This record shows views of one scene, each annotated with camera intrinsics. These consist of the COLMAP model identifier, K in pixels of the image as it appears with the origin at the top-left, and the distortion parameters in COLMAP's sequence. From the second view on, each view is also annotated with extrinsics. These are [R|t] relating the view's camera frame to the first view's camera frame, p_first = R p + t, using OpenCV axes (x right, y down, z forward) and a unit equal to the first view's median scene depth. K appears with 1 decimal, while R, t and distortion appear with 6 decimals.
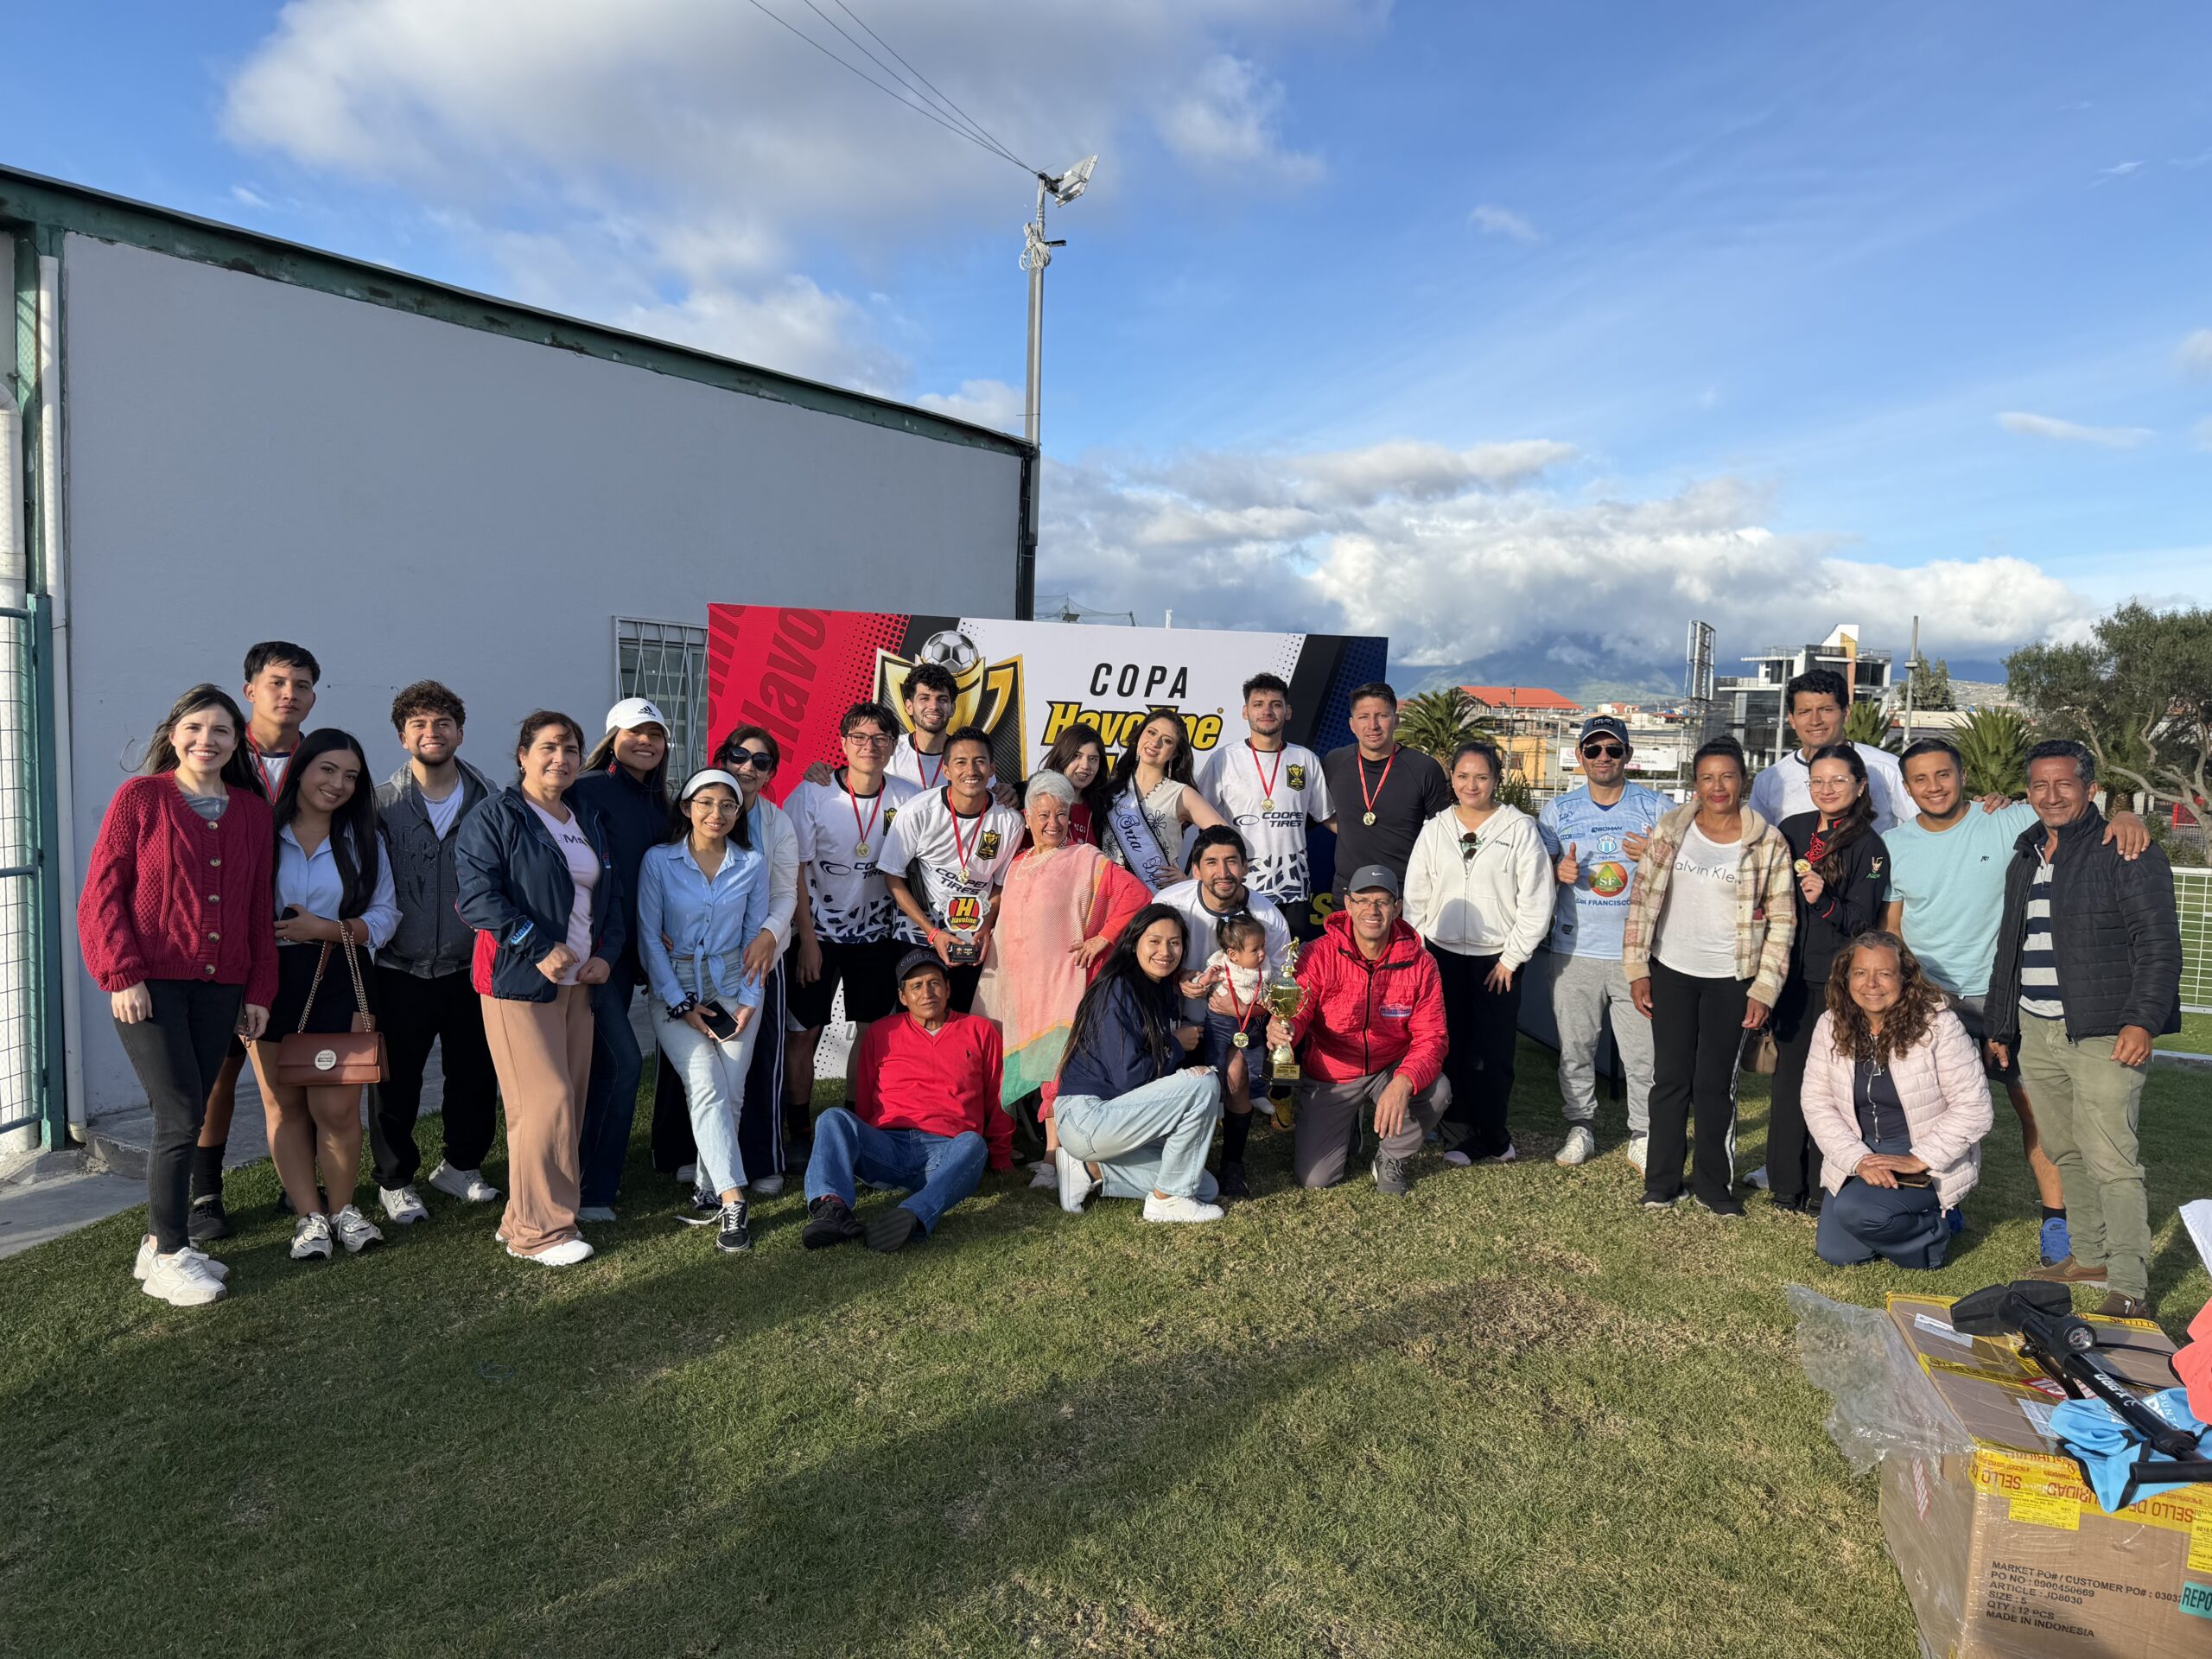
lens RADIAL K [[1559.9, 0, 1105.5], [0, 1559.9, 876.4], [0, 0, 1]] dist [0.050422, -0.067716]
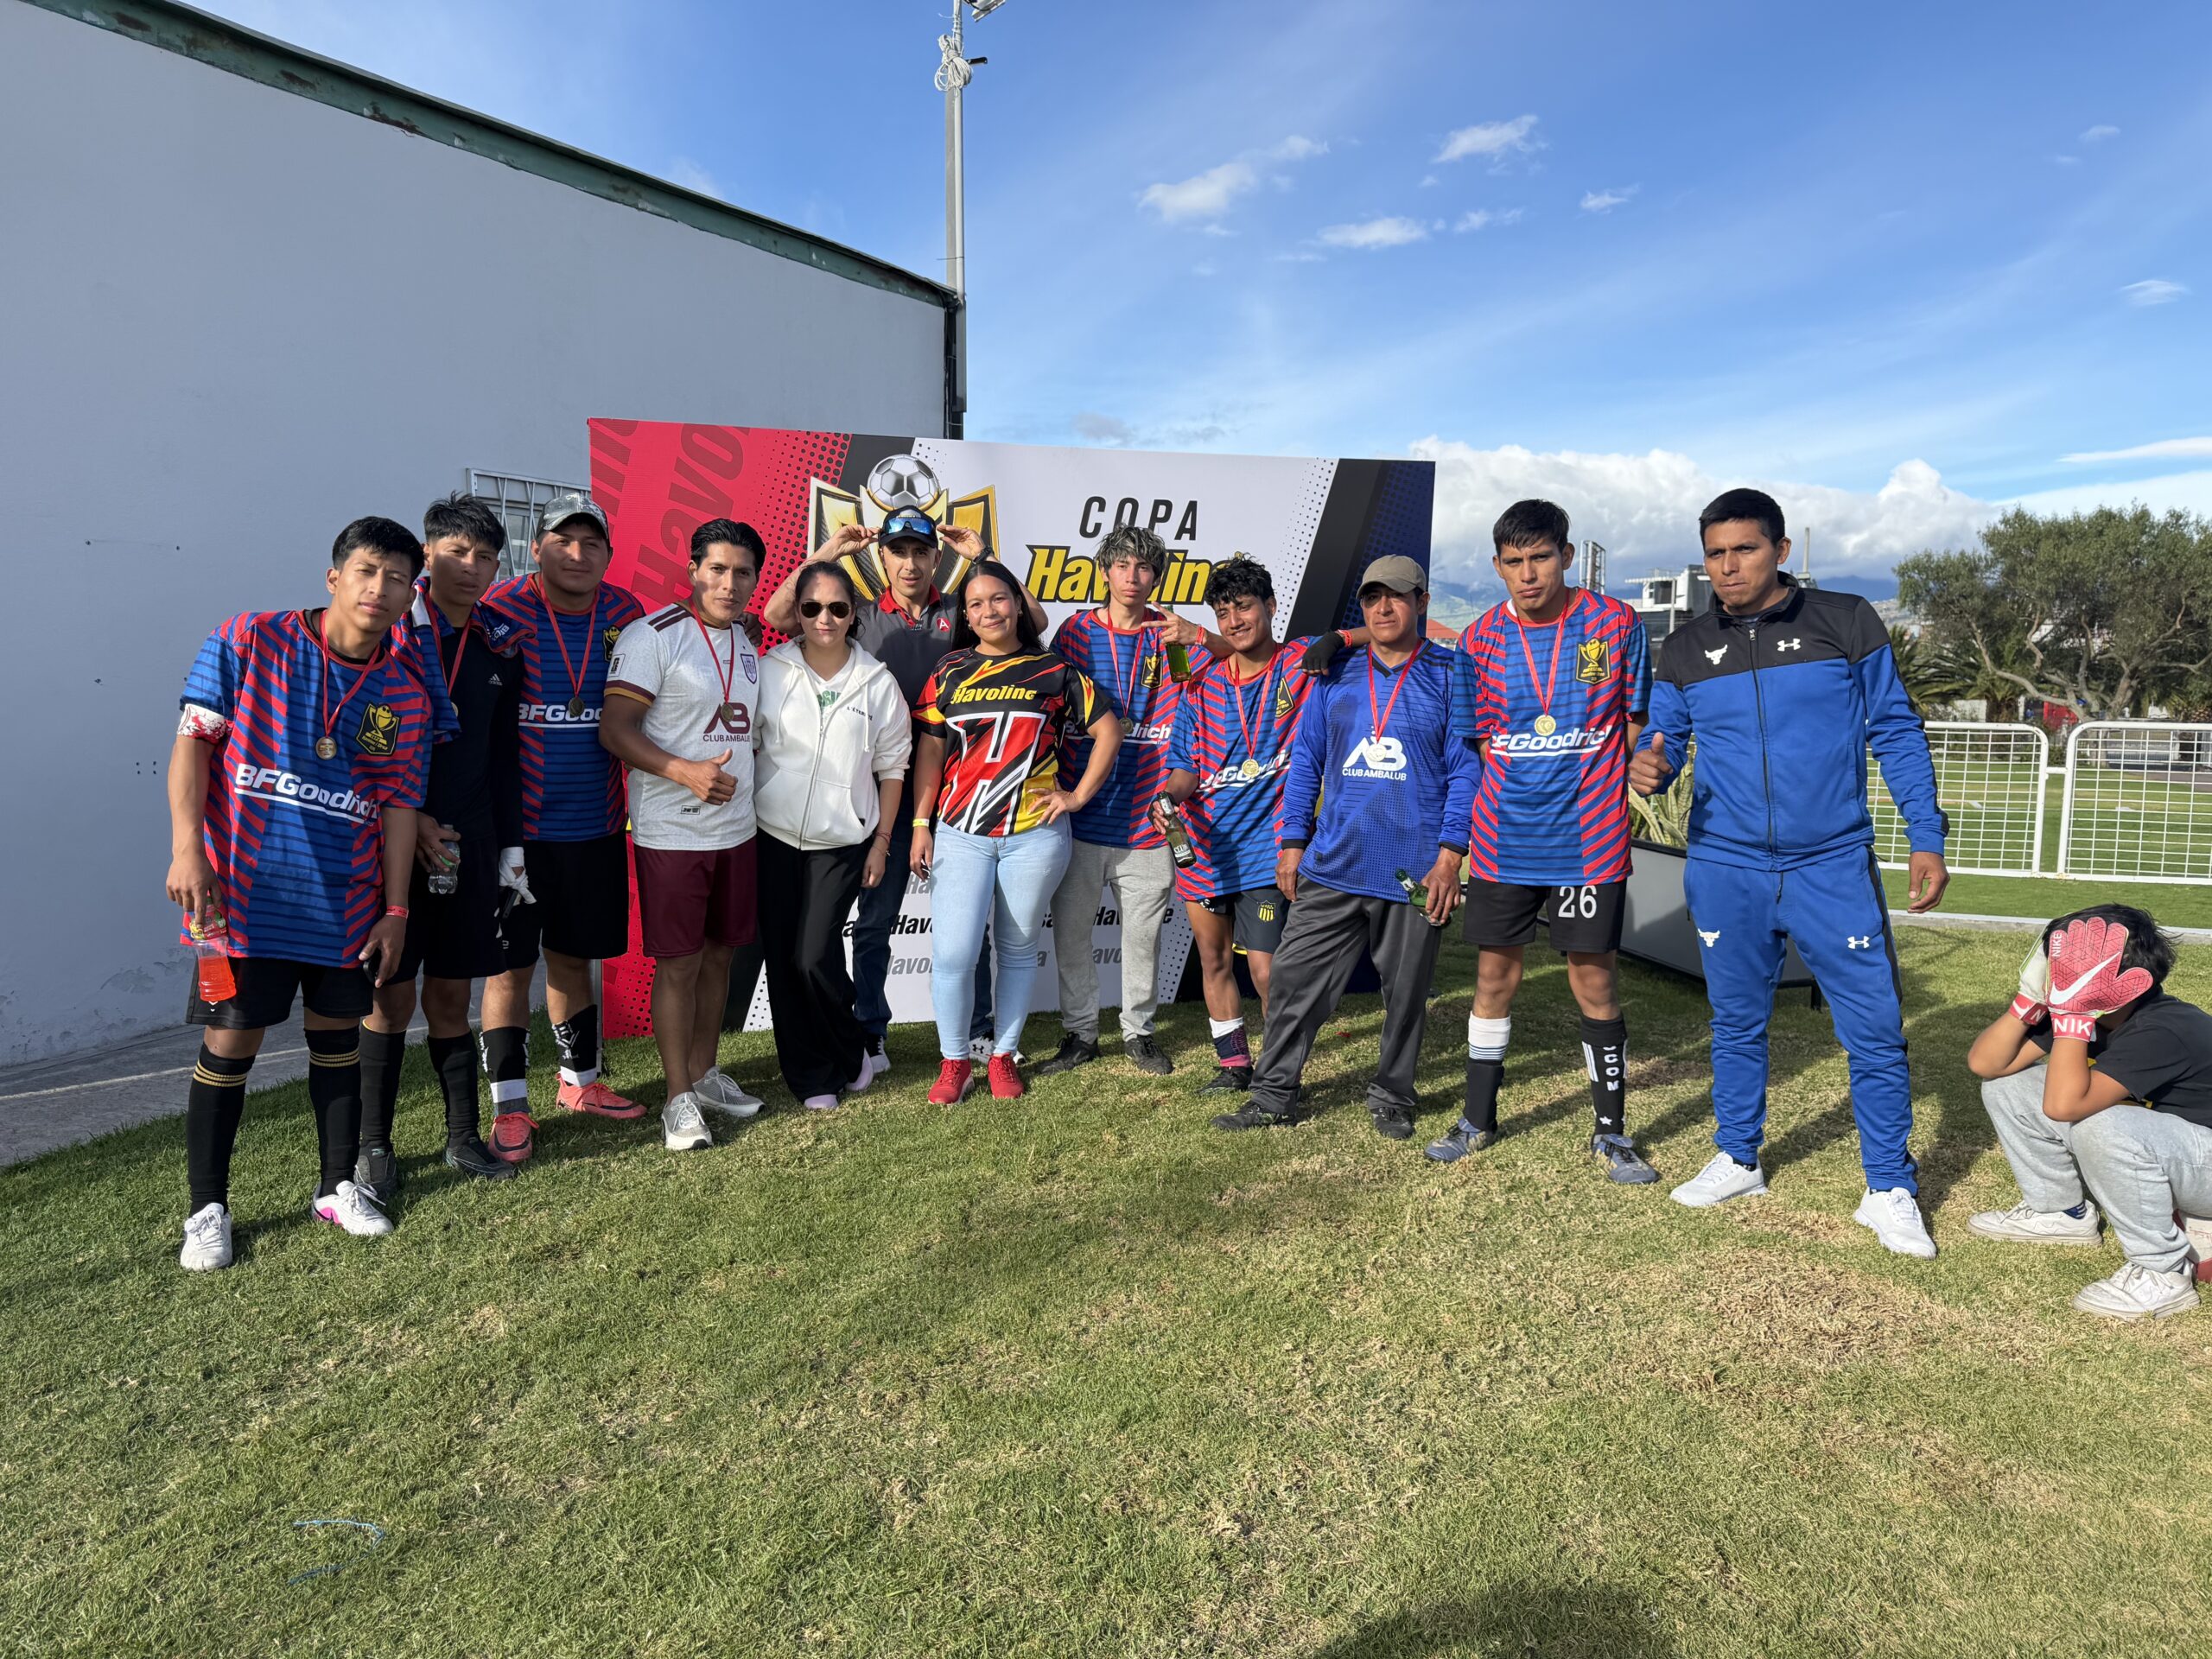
lens RADIAL K [[1559.9, 0, 1105.5], [0, 1559.9, 876.4], [0, 0, 1]] dist [0.050422, -0.067716]
pose [[0.997375, -0.035333, 0.063197, -0.055399], [0.032818, 0.998644, 0.040409, 0.026636], [-0.064540, -0.038229, 0.997183, 0.199712]]
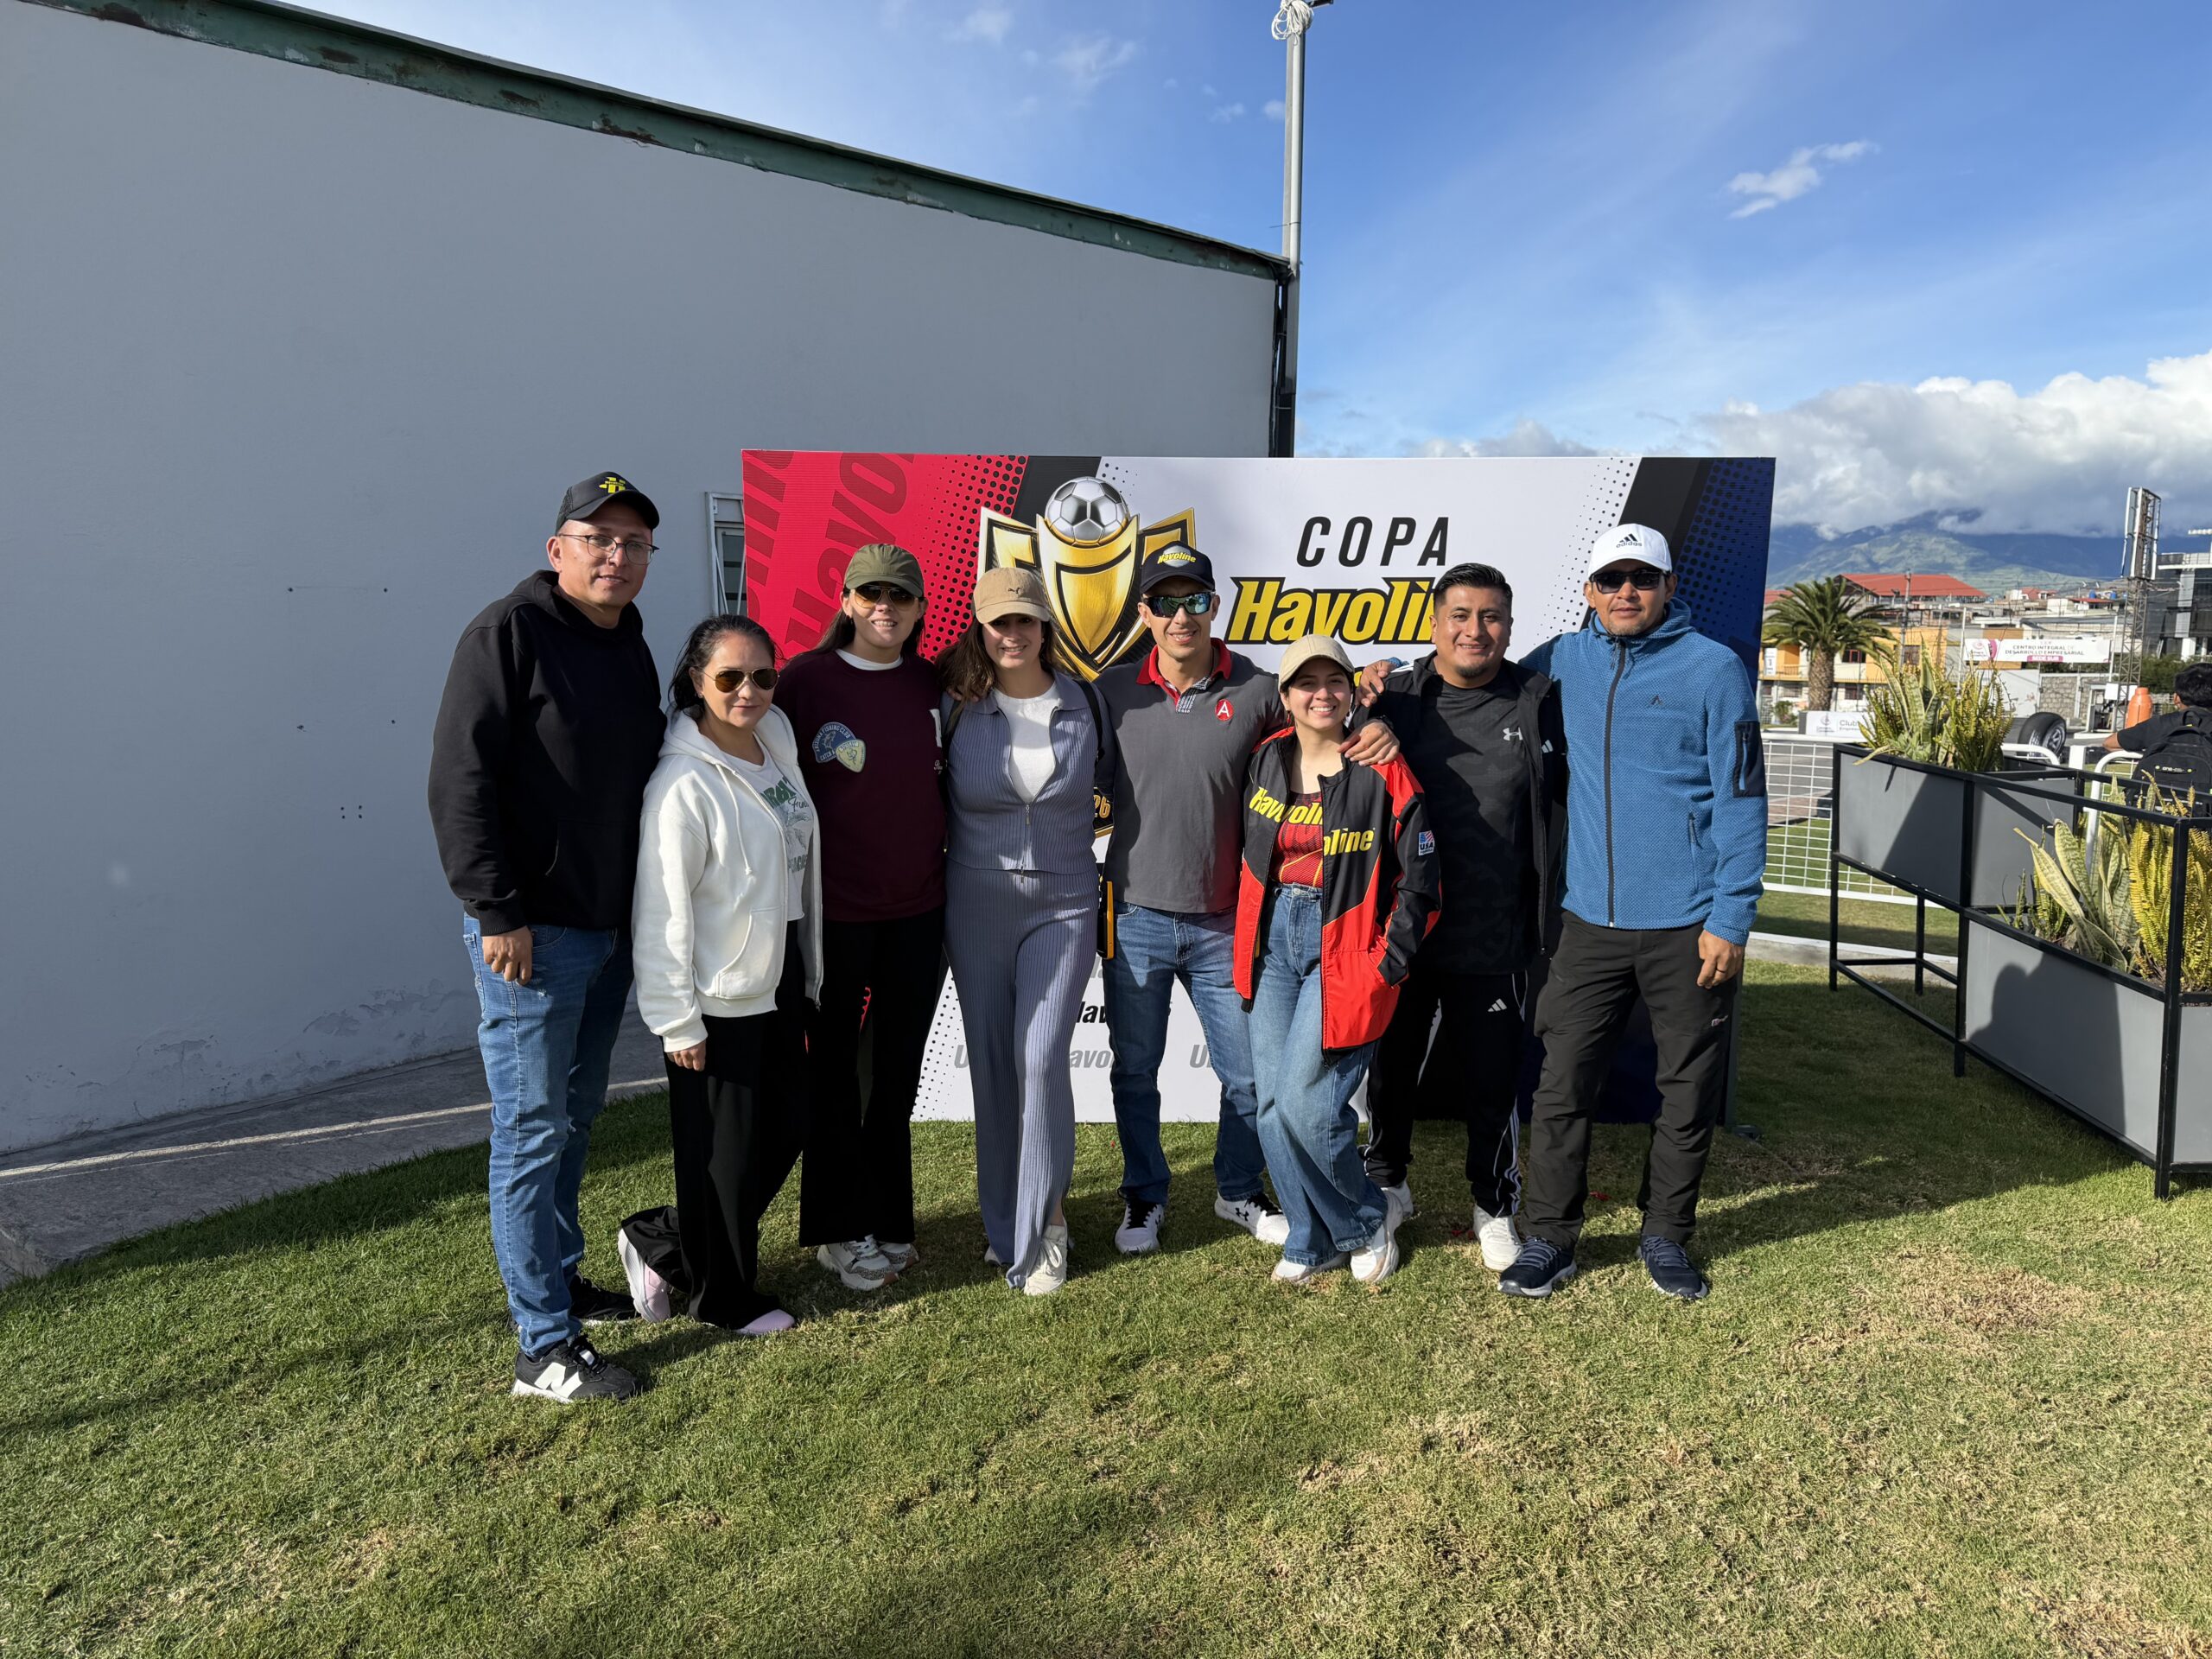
lens RADIAL K [[1569.8, 0, 1083.9], [0, 1569.8, 902.3], [0, 0, 1]] dist [0.082358, -0.121745]
pose [[0.976038, 0.007690, -0.217464, 0.051290], [0.007664, 0.997540, 0.069676, -0.020085], [0.217465, -0.069673, 0.973578, 0.317515]]
